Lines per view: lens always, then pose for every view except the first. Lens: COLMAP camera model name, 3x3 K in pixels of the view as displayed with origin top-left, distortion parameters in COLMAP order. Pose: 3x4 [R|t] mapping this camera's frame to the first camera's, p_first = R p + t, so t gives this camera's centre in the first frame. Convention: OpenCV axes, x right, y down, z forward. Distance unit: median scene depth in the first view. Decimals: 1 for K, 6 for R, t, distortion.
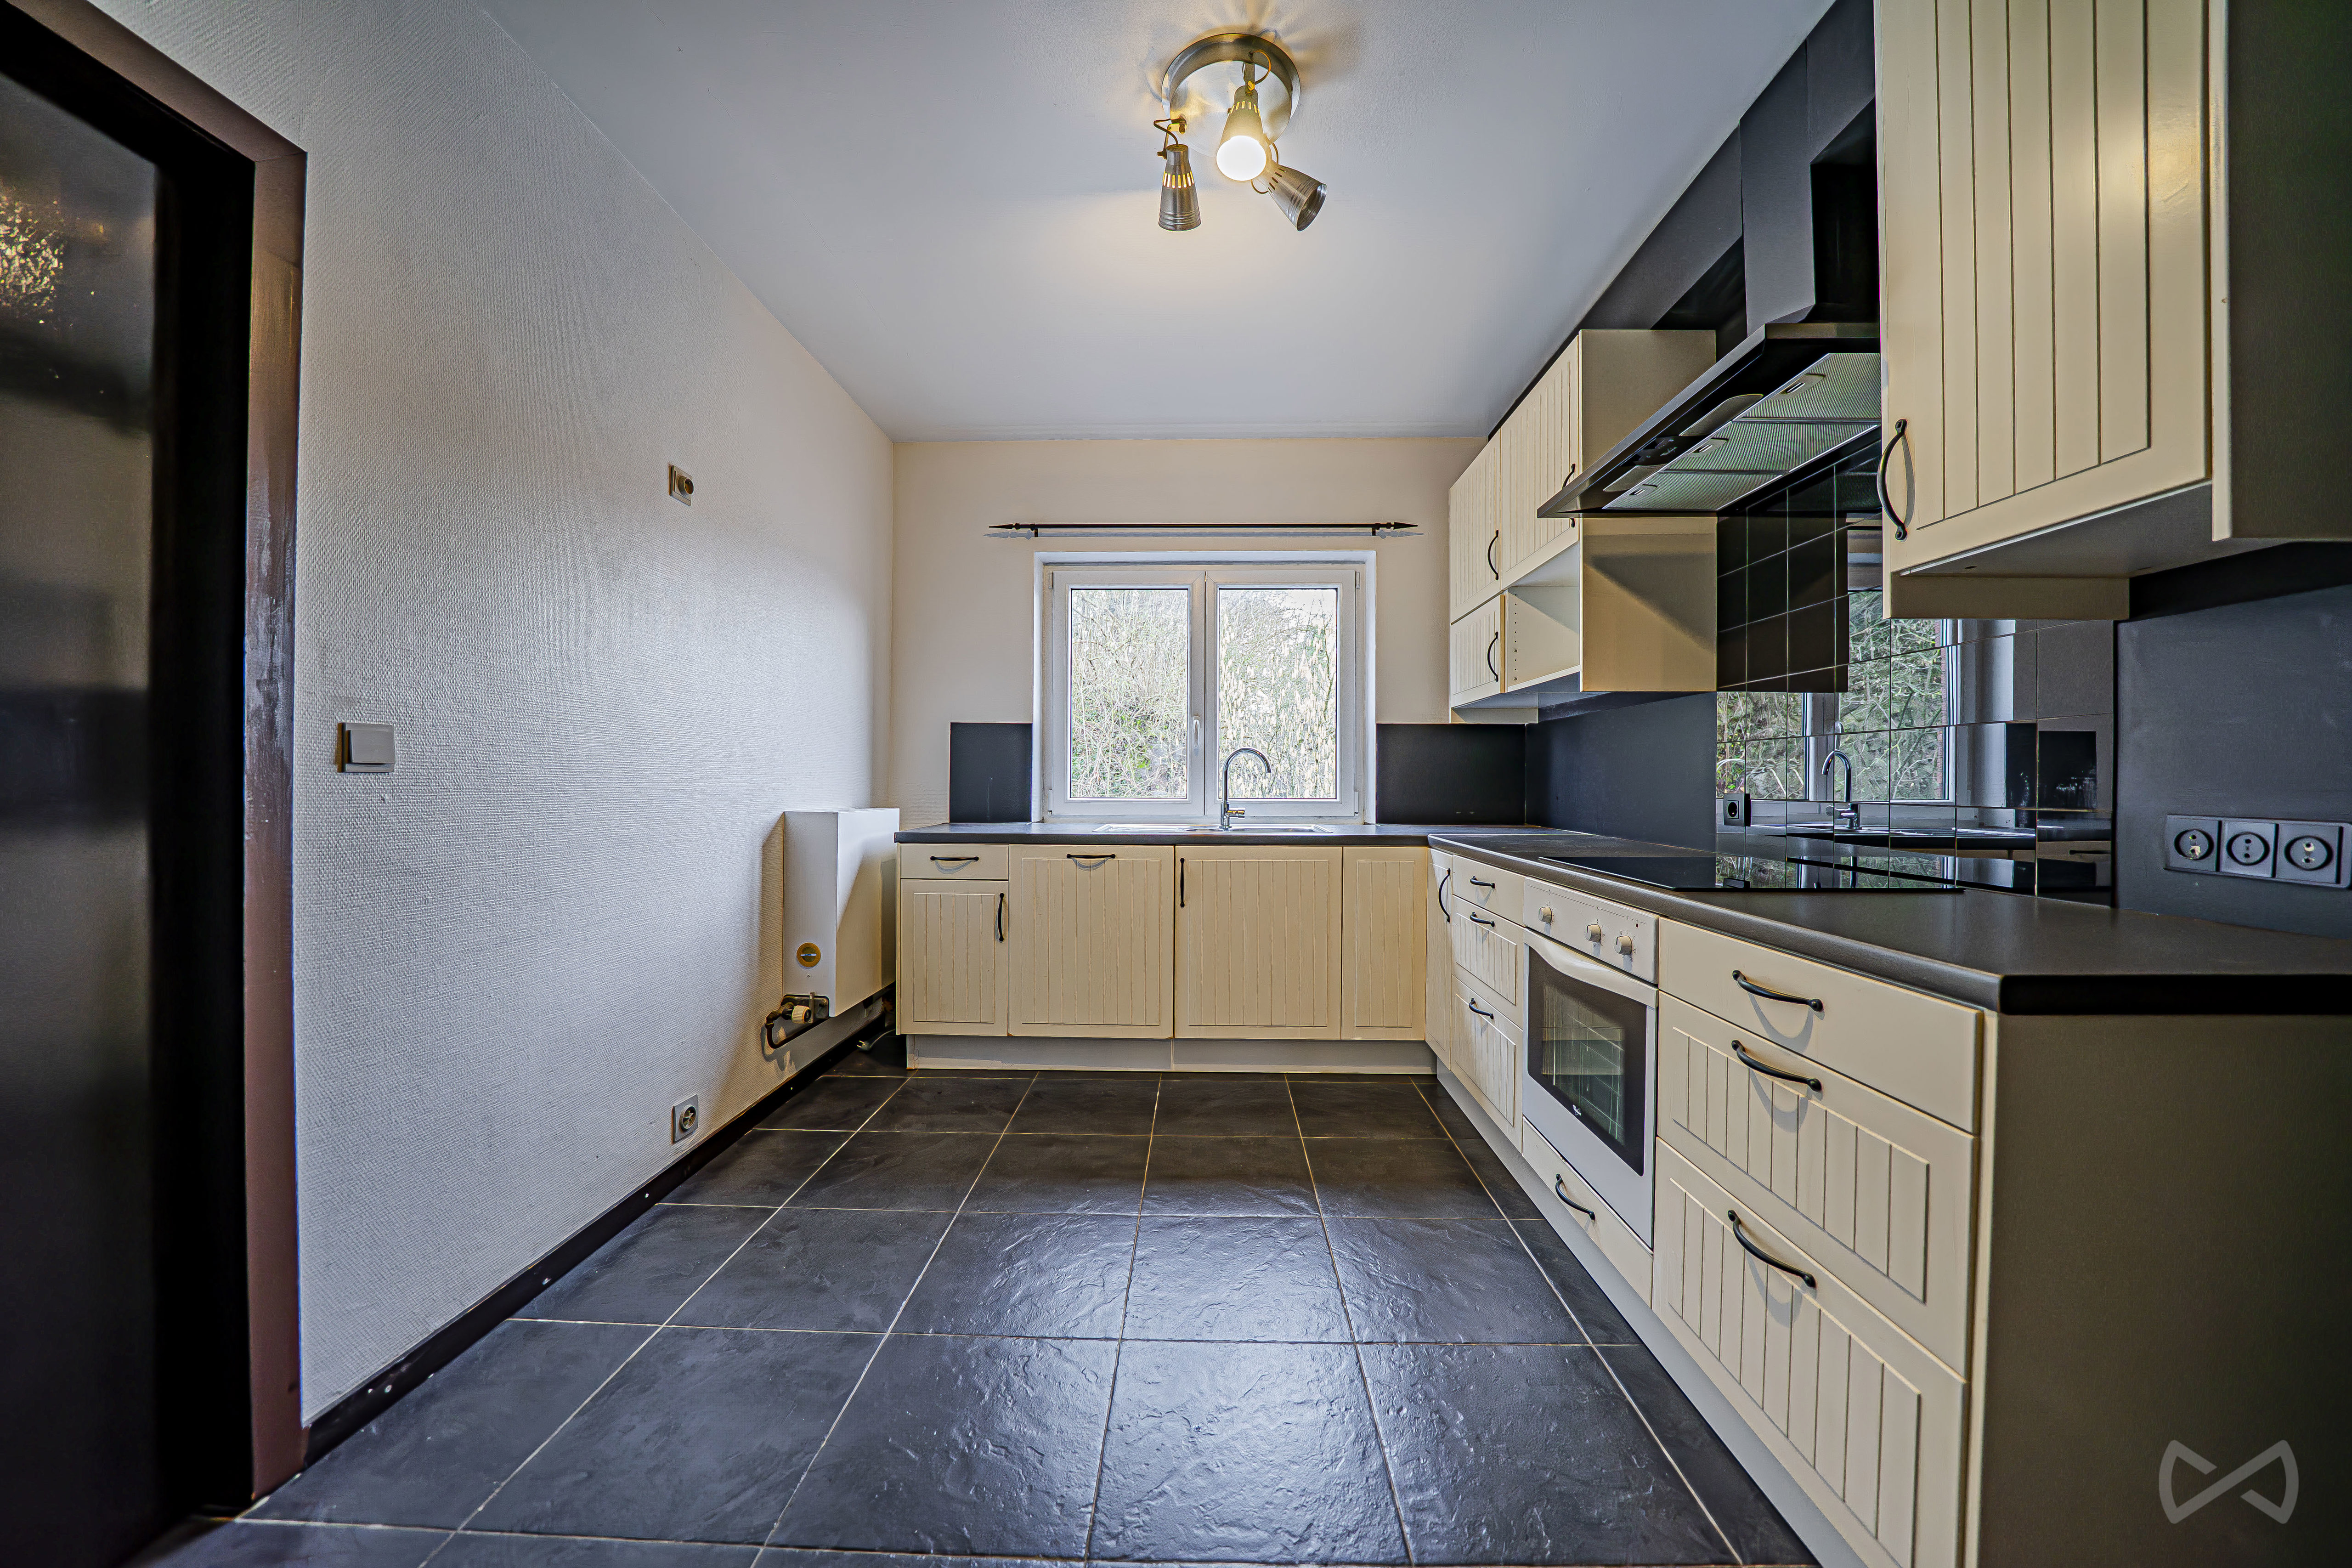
lens RADIAL K [[815.2, 0, 1193.7], [0, 815.2, 789.3], [0, 0, 1]] dist [-0.014275, 0.000047]
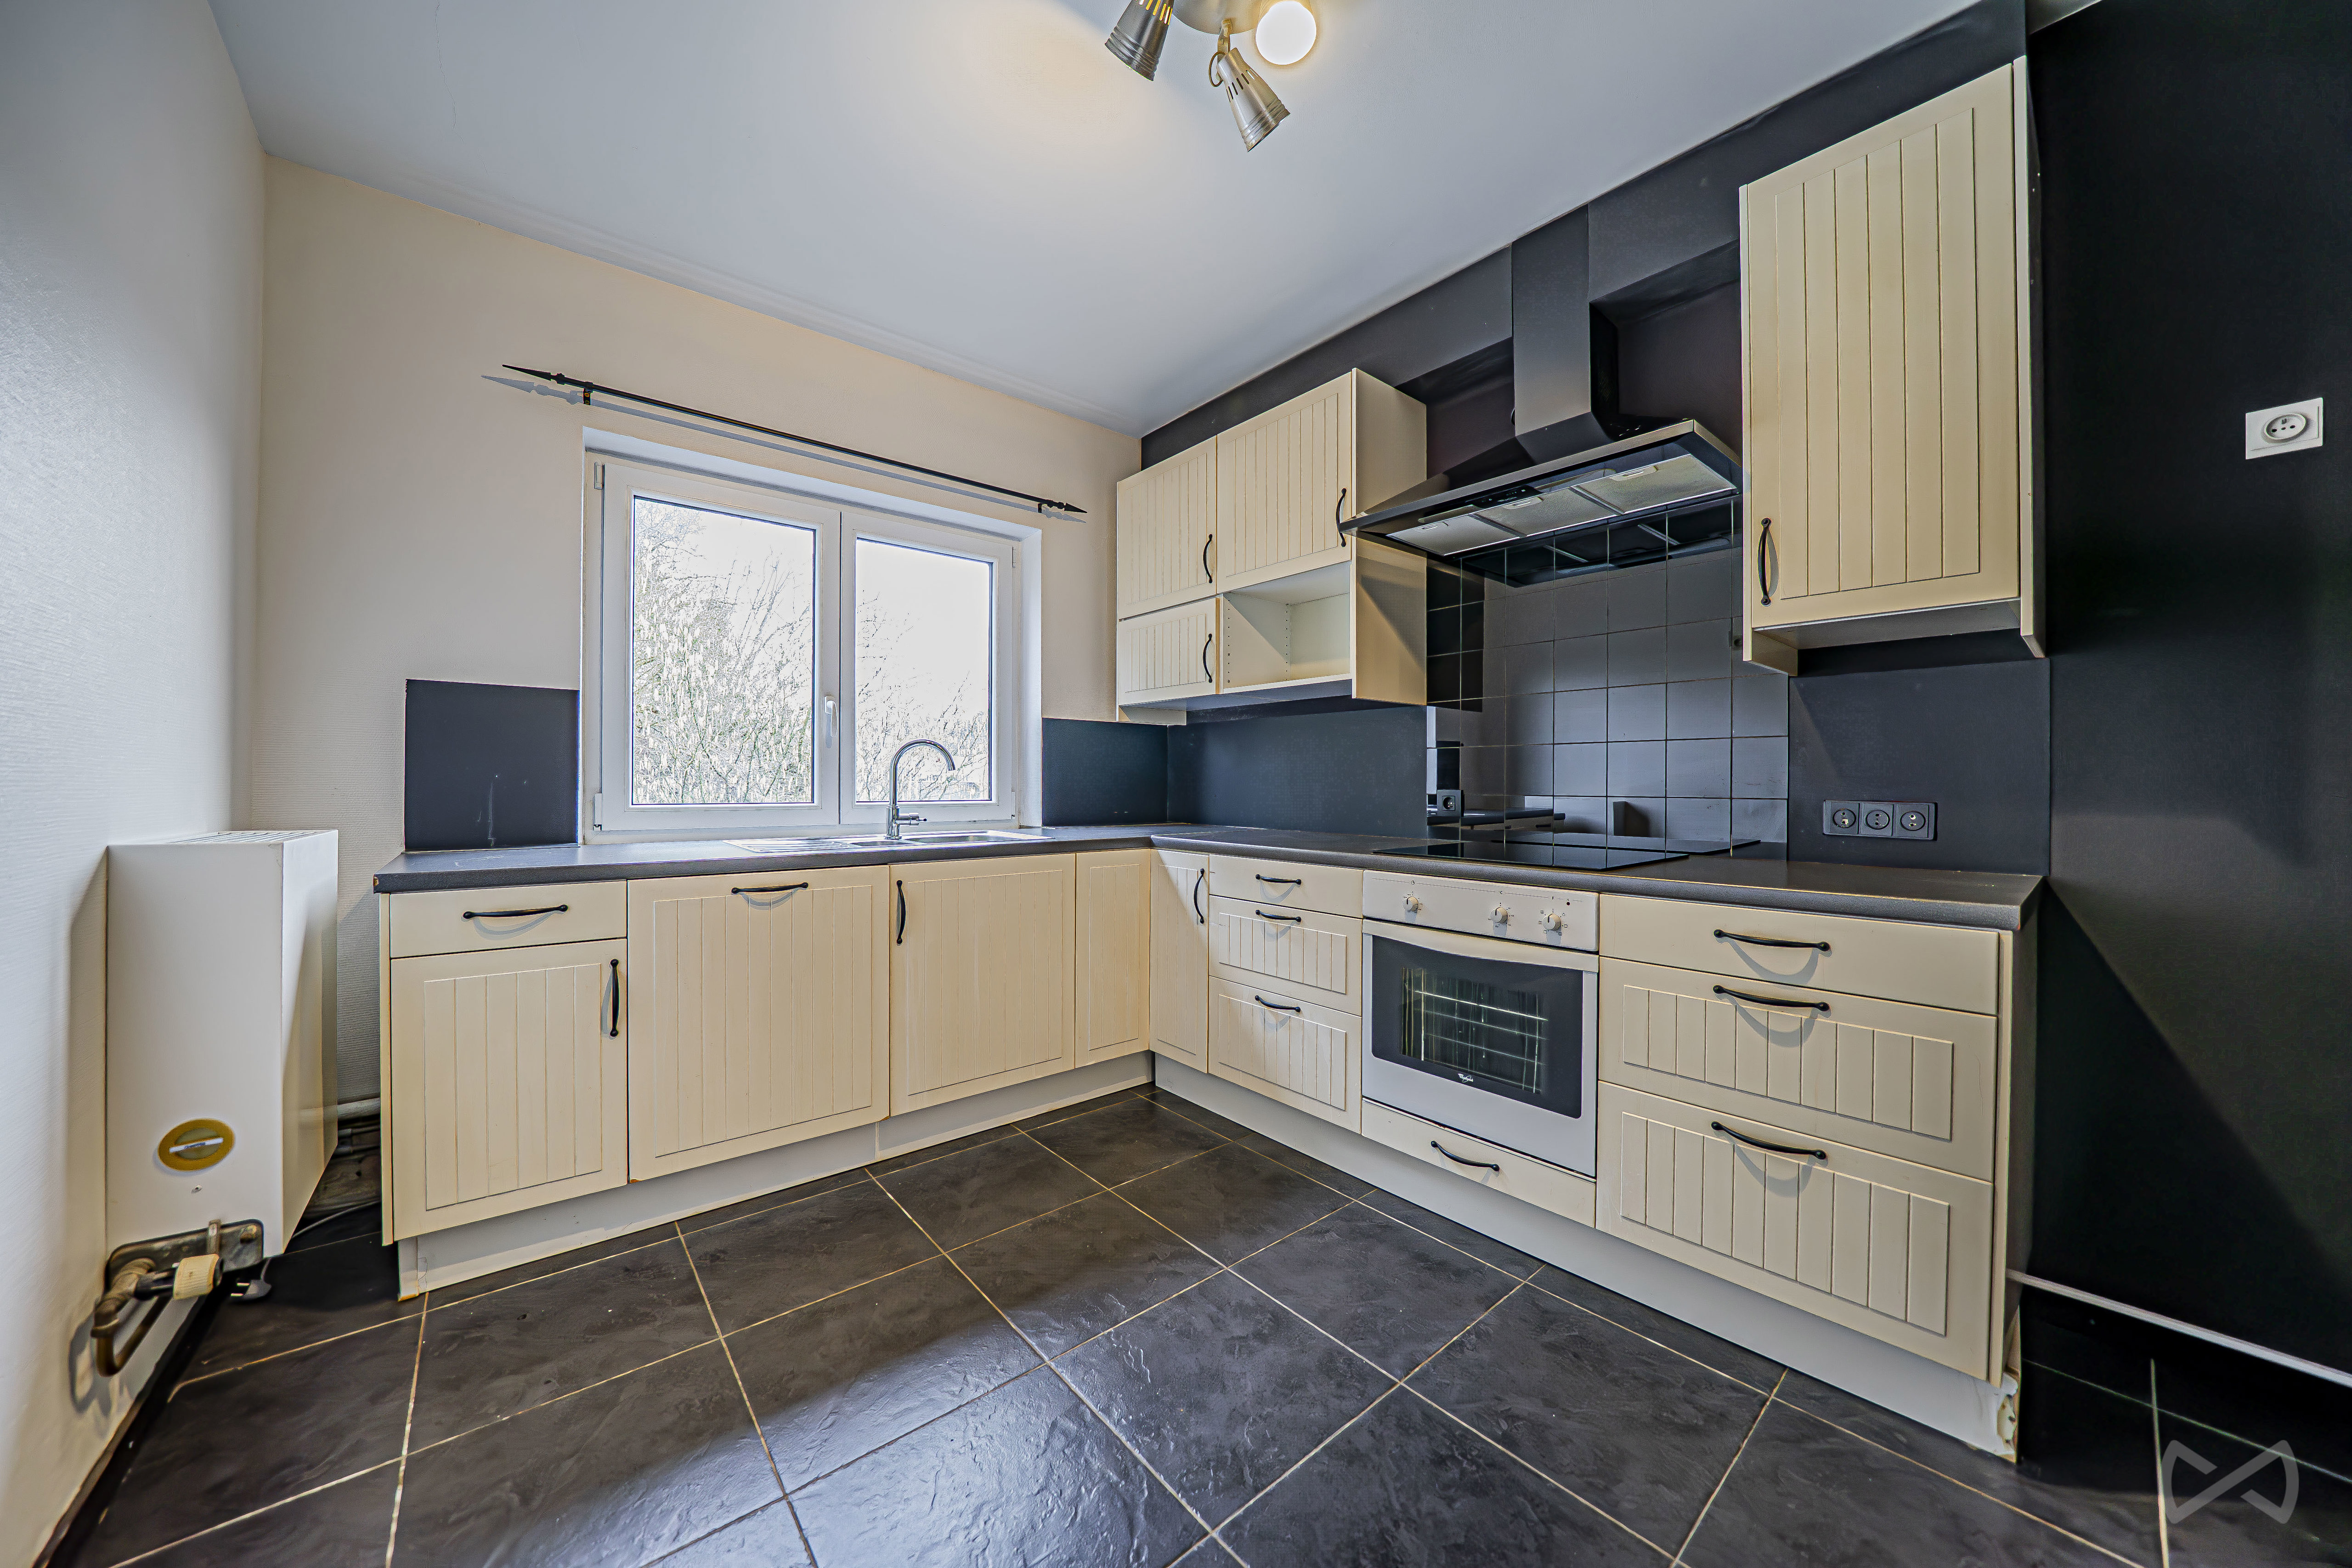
lens RADIAL K [[815.2, 0, 1193.7], [0, 815.2, 789.3], [0, 0, 1]] dist [-0.014275, 0.000047]
pose [[0.750005, -0.006473, 0.661400, -0.320369], [0.007101, 0.999973, 0.001735, -0.000804], [-0.661394, 0.003395, 0.750031, 0.247628]]
